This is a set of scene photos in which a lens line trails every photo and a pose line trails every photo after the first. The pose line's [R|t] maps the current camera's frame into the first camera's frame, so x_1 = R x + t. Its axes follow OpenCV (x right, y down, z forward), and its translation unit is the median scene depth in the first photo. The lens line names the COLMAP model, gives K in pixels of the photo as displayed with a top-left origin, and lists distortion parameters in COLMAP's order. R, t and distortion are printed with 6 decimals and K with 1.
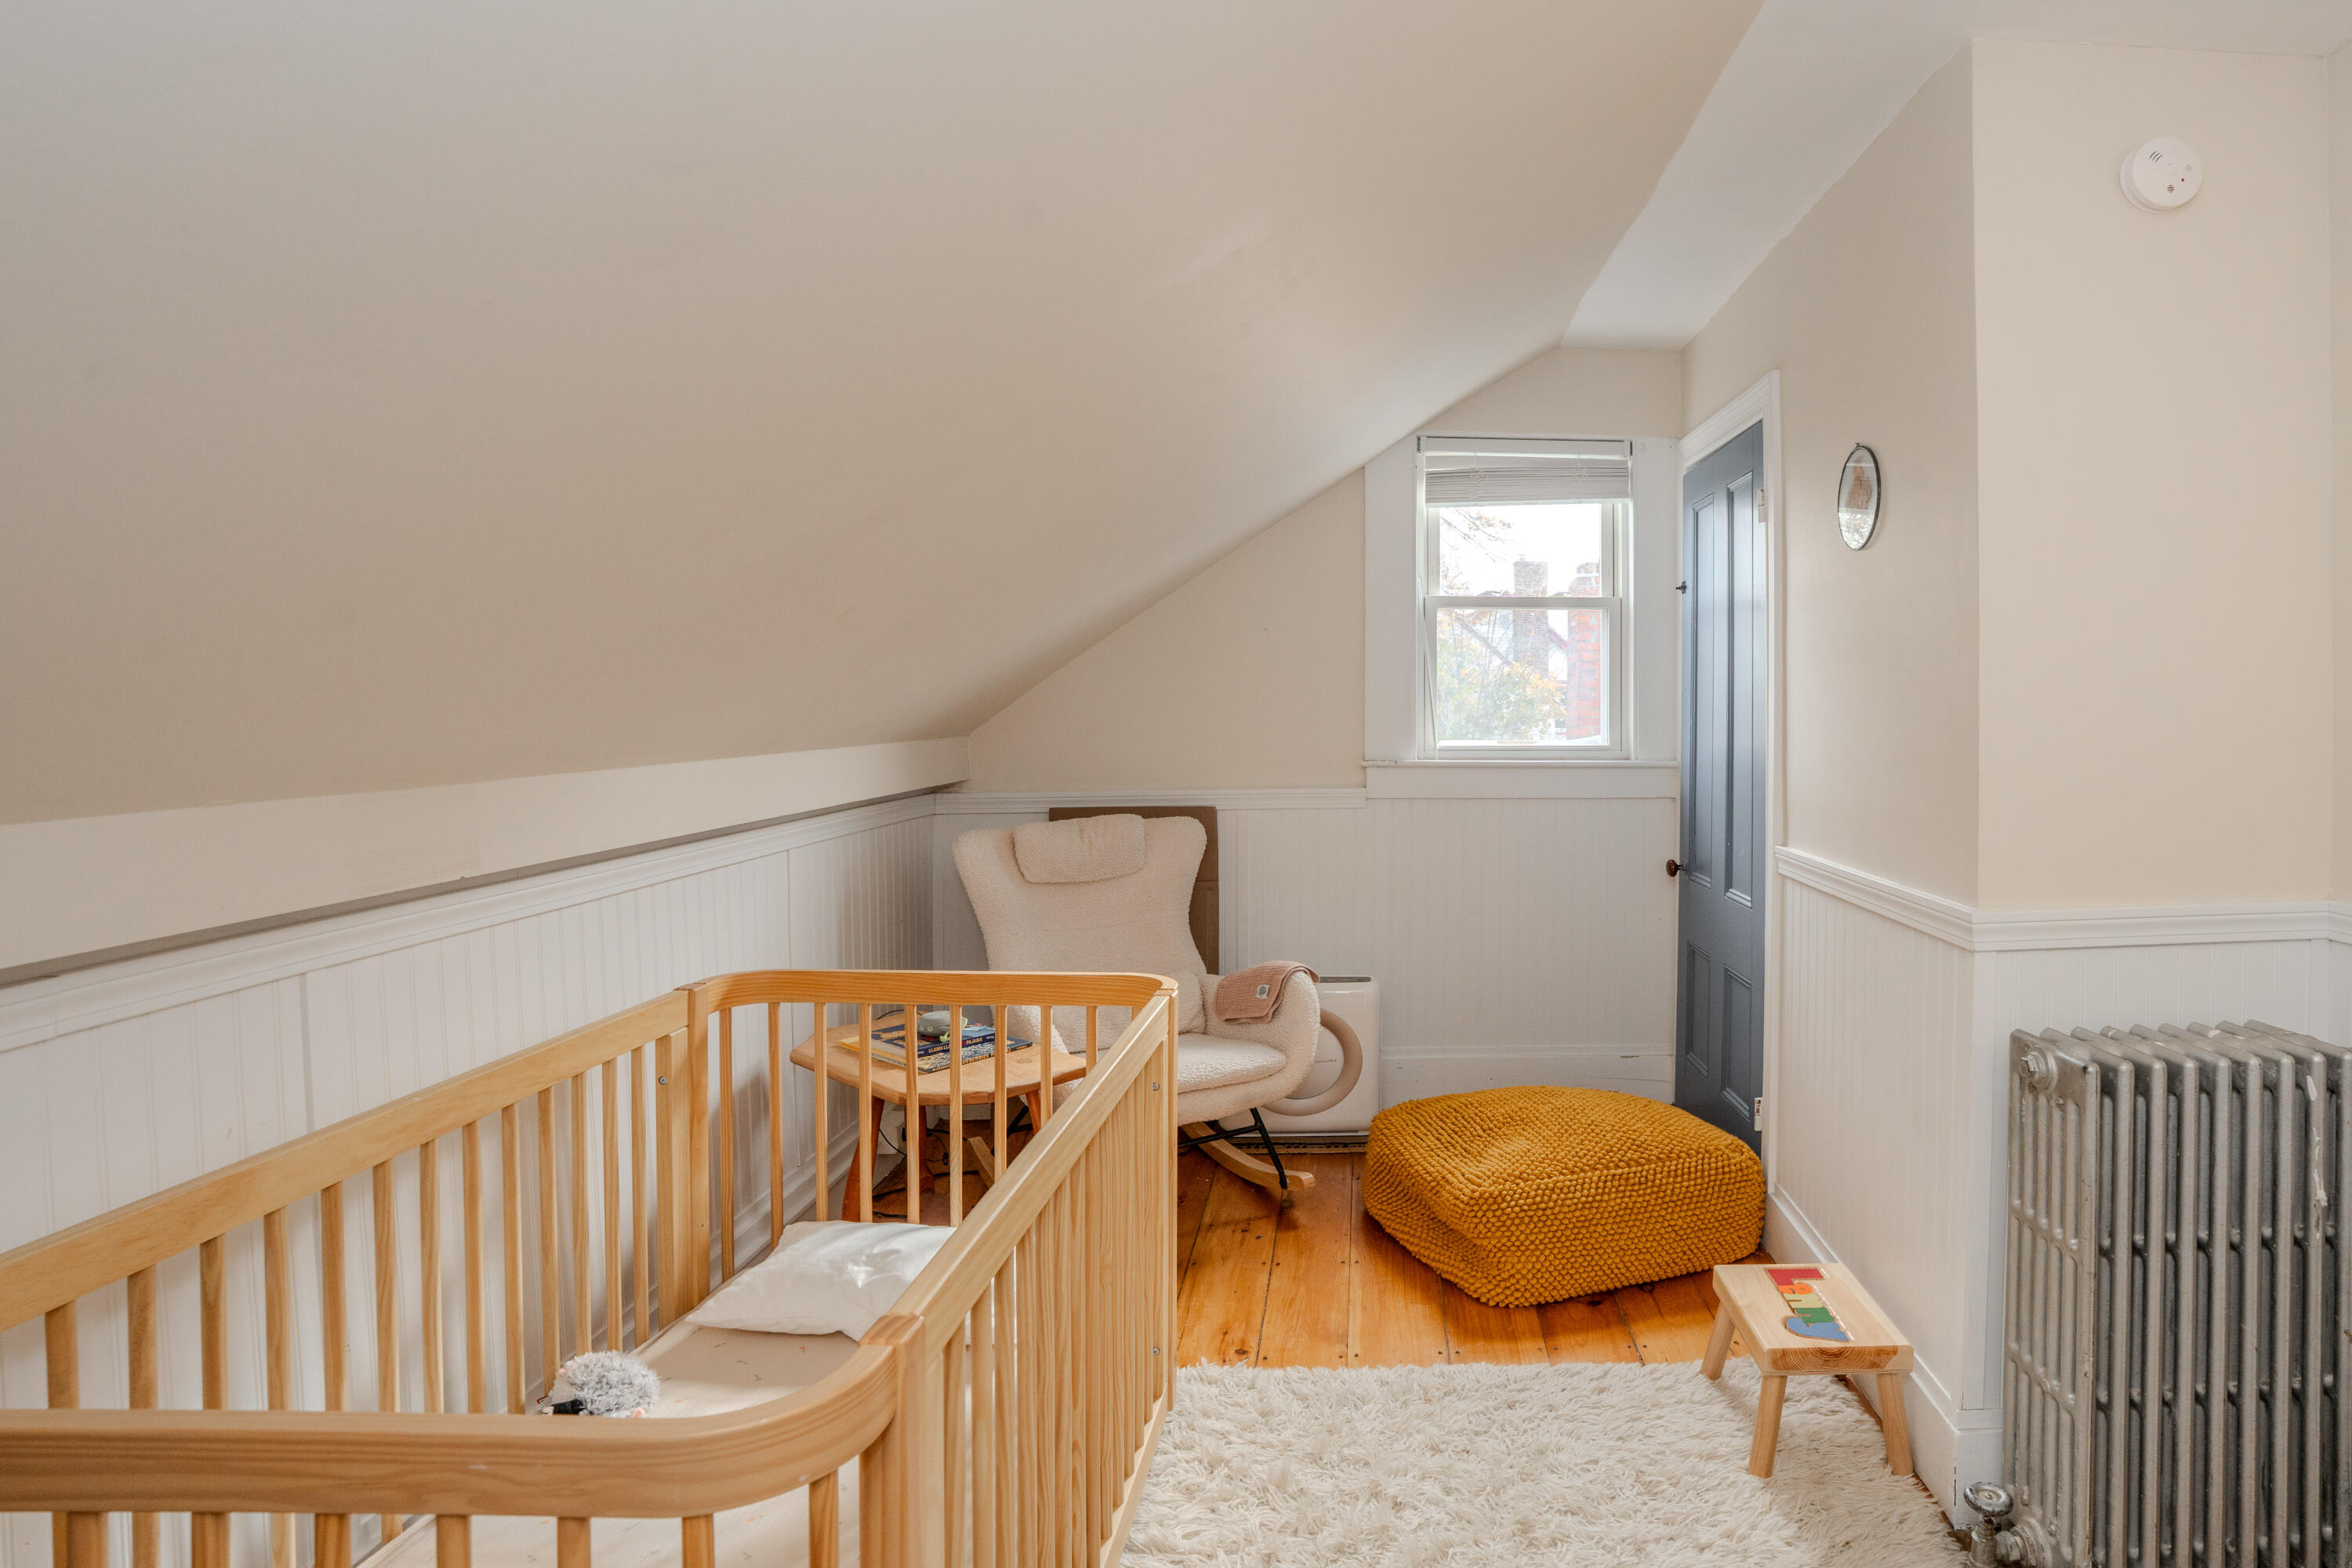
lens RADIAL K [[1031.0, 0, 1177.2], [0, 1031.0, 722.4], [0, 0, 1]] dist [-0.001552, -0.000153]
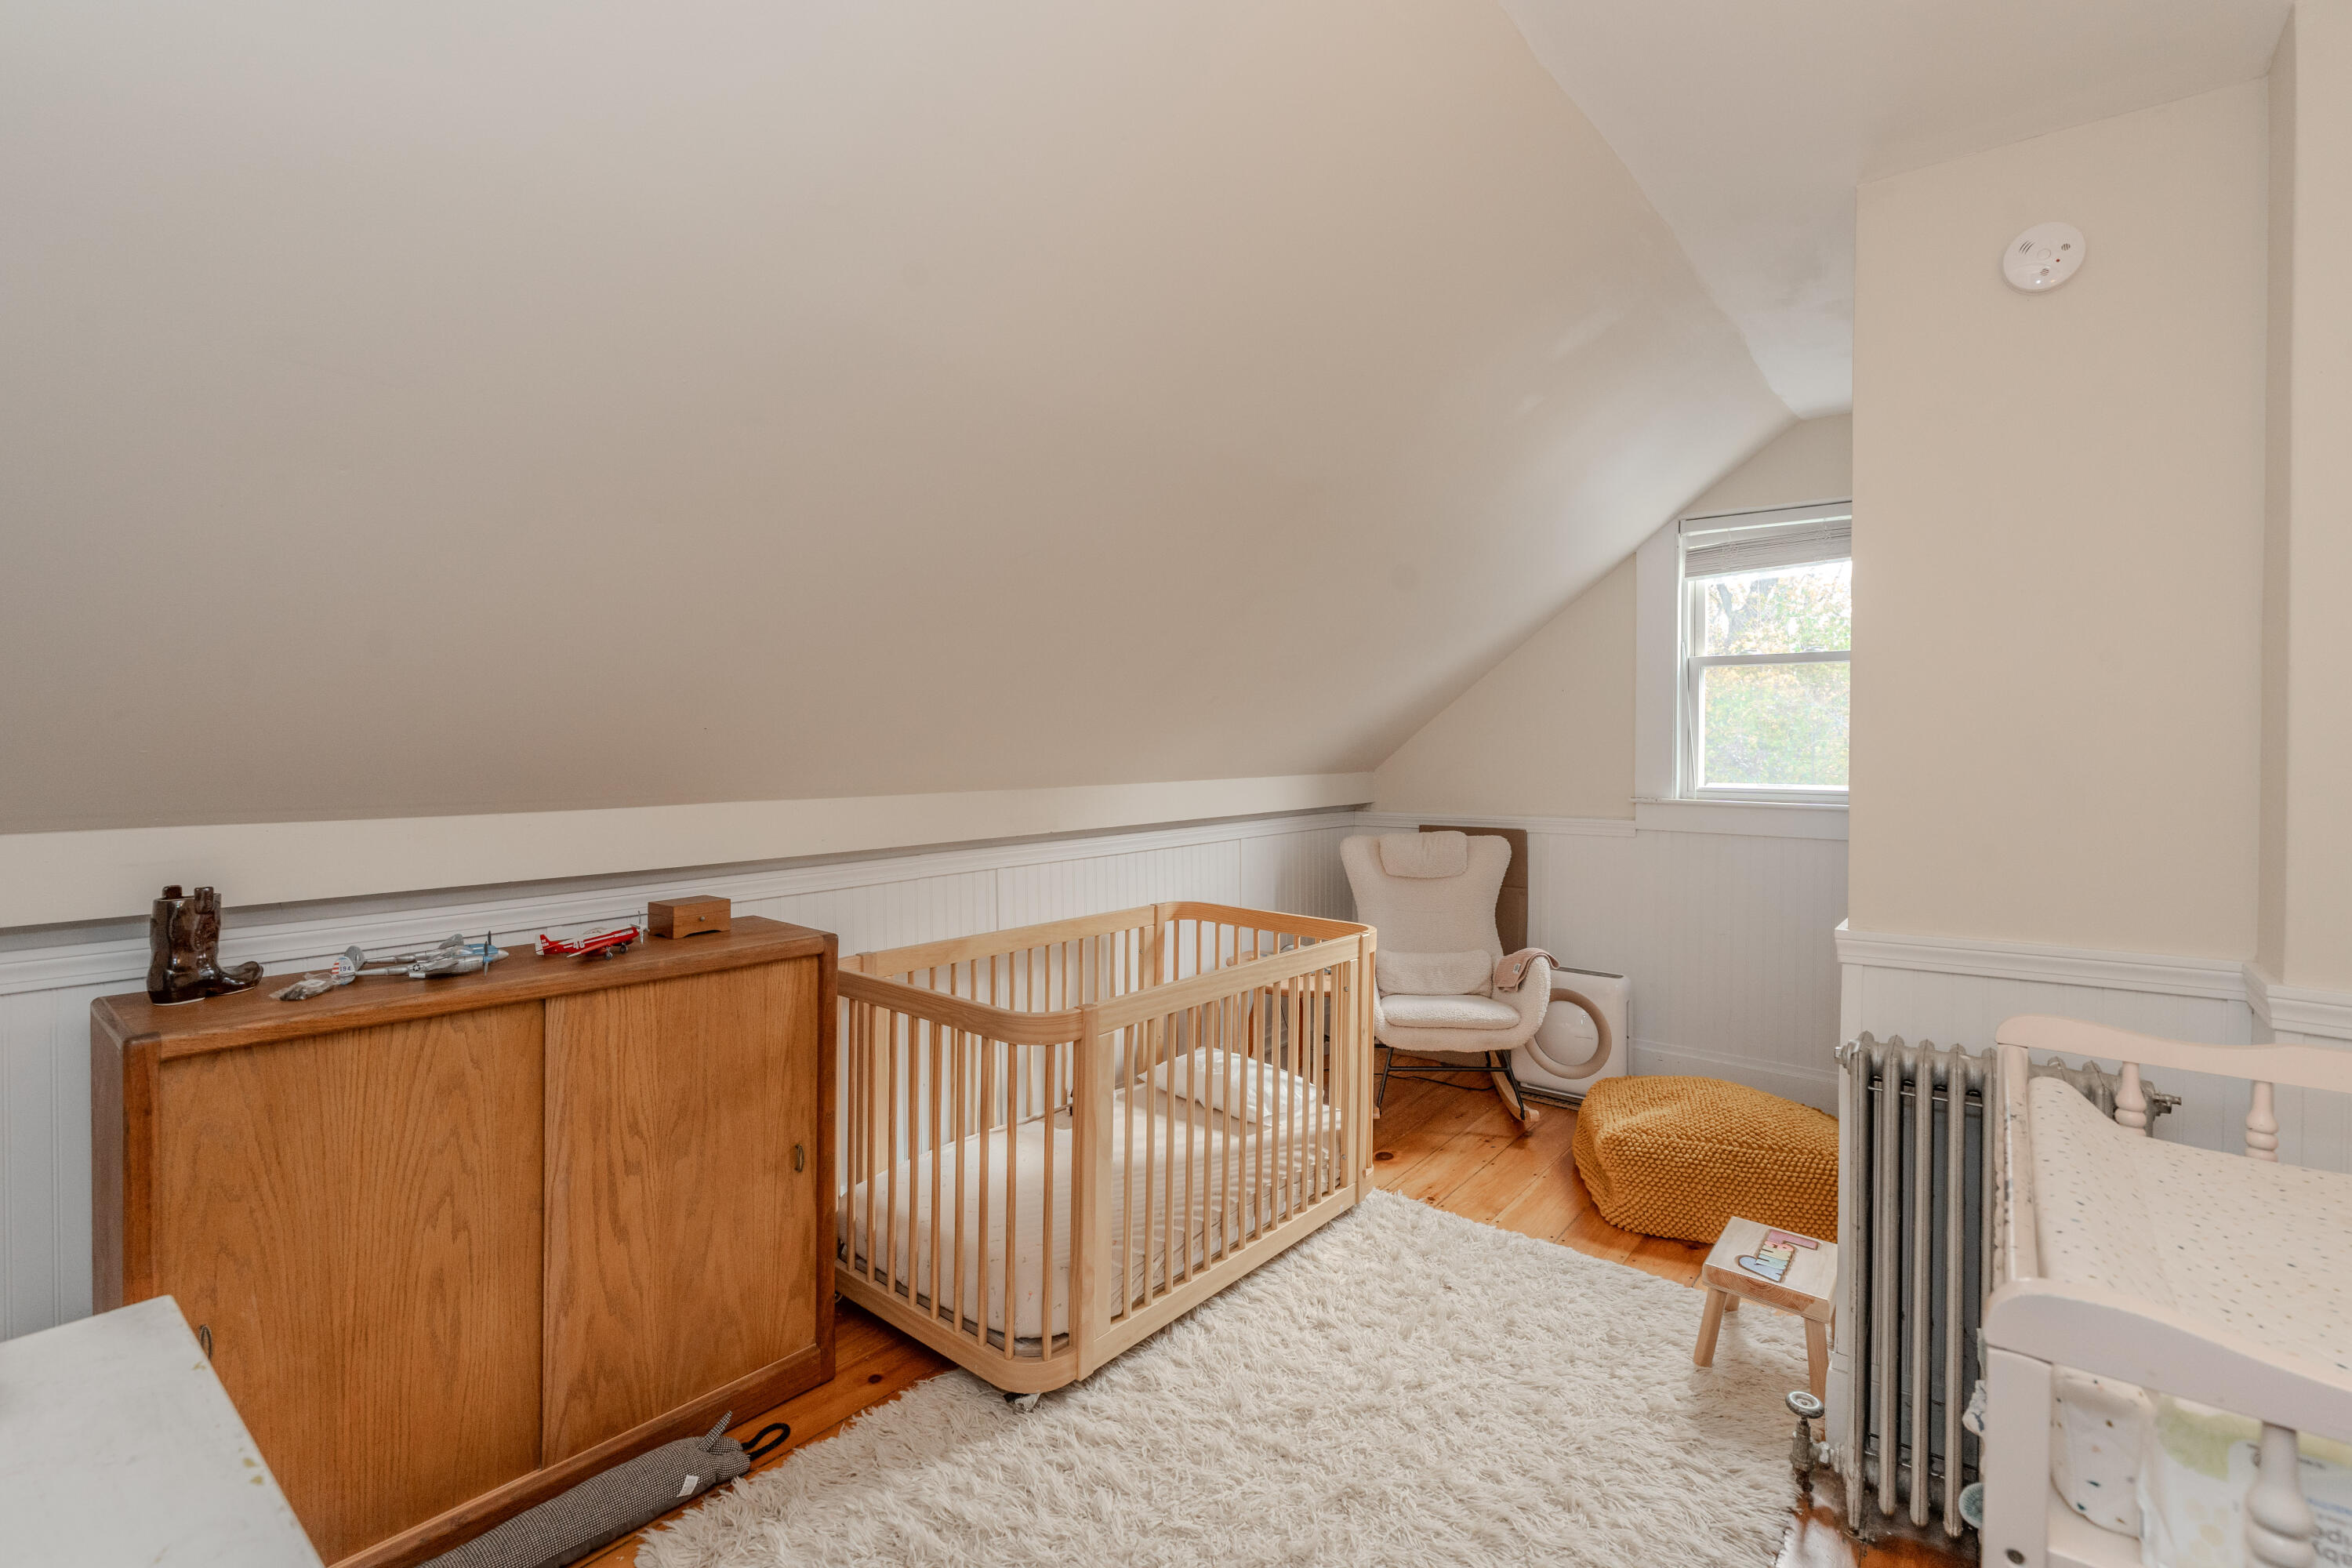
lens RADIAL K [[1069.8, 0, 1183.3], [0, 1069.8, 759.7], [0, 0, 1]] dist [-0.002600, 0.000291]
pose [[0.715407, 0.009238, -0.698647, 0.712395], [-0.010457, 0.999942, 0.002513, -0.004833], [0.698629, 0.005508, 0.715463, -0.268027]]
